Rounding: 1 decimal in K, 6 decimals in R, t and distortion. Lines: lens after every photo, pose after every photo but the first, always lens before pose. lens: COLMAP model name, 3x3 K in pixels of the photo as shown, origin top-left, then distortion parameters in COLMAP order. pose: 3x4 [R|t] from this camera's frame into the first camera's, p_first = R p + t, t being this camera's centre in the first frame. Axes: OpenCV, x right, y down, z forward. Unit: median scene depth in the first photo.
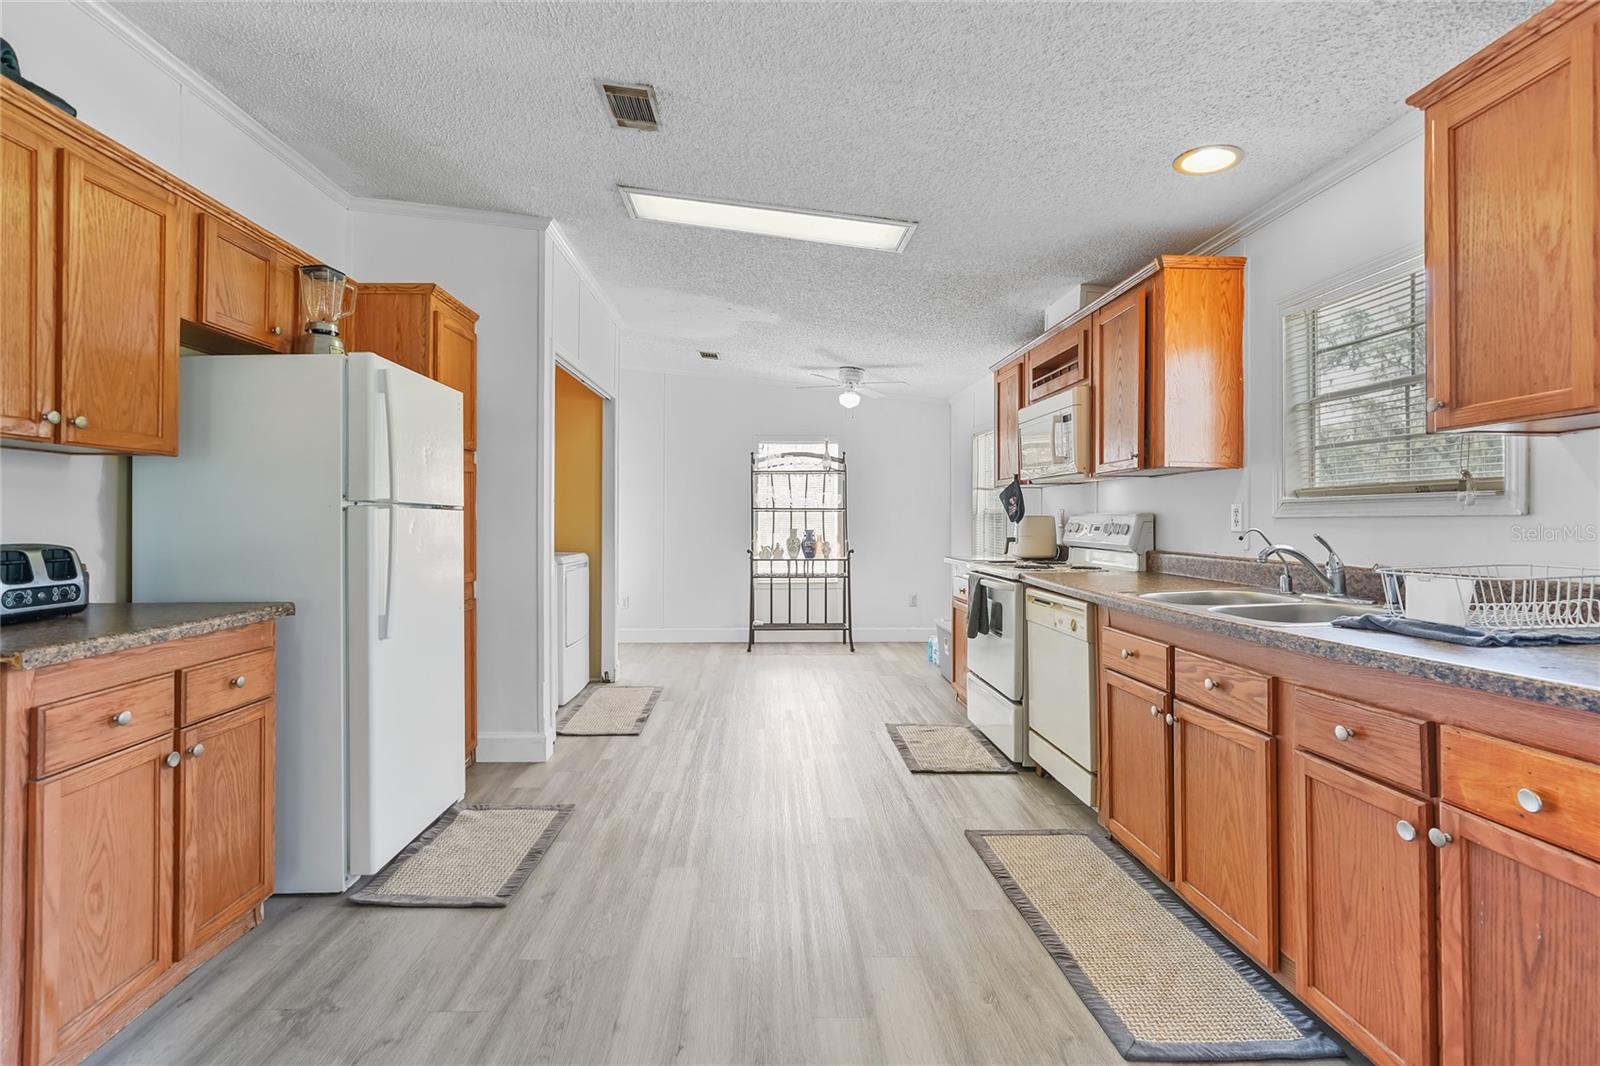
lens RADIAL K [[736.8, 0, 761.0], [0, 736.8, 513.4], [0, 0, 1]] dist [-0.004263, 0.000446]
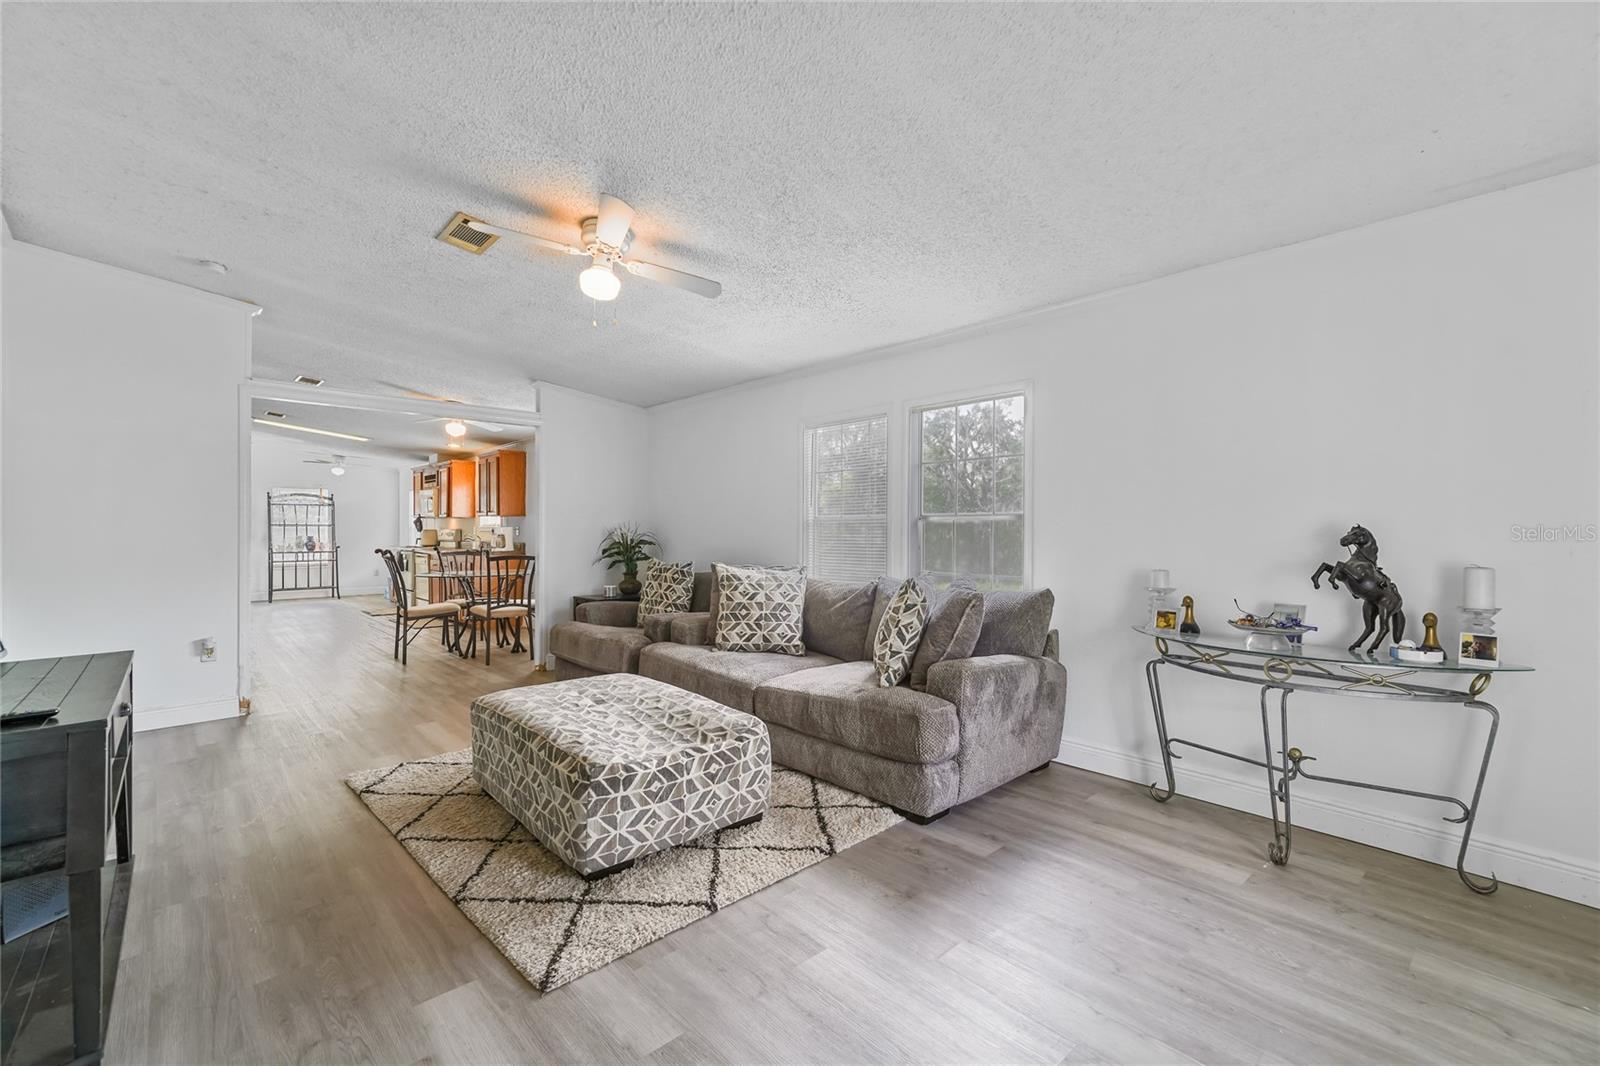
lens RADIAL K [[679.7, 0, 800.0], [0, 679.7, 533.0], [0, 0, 1]] dist [0.023599, 0.000159]
pose [[0.735228, -0.003346, 0.677811, -0.455647], [-0.006463, 0.999908, 0.011946, -0.033083], [-0.677789, -0.013164, 0.735139, -2.506283]]
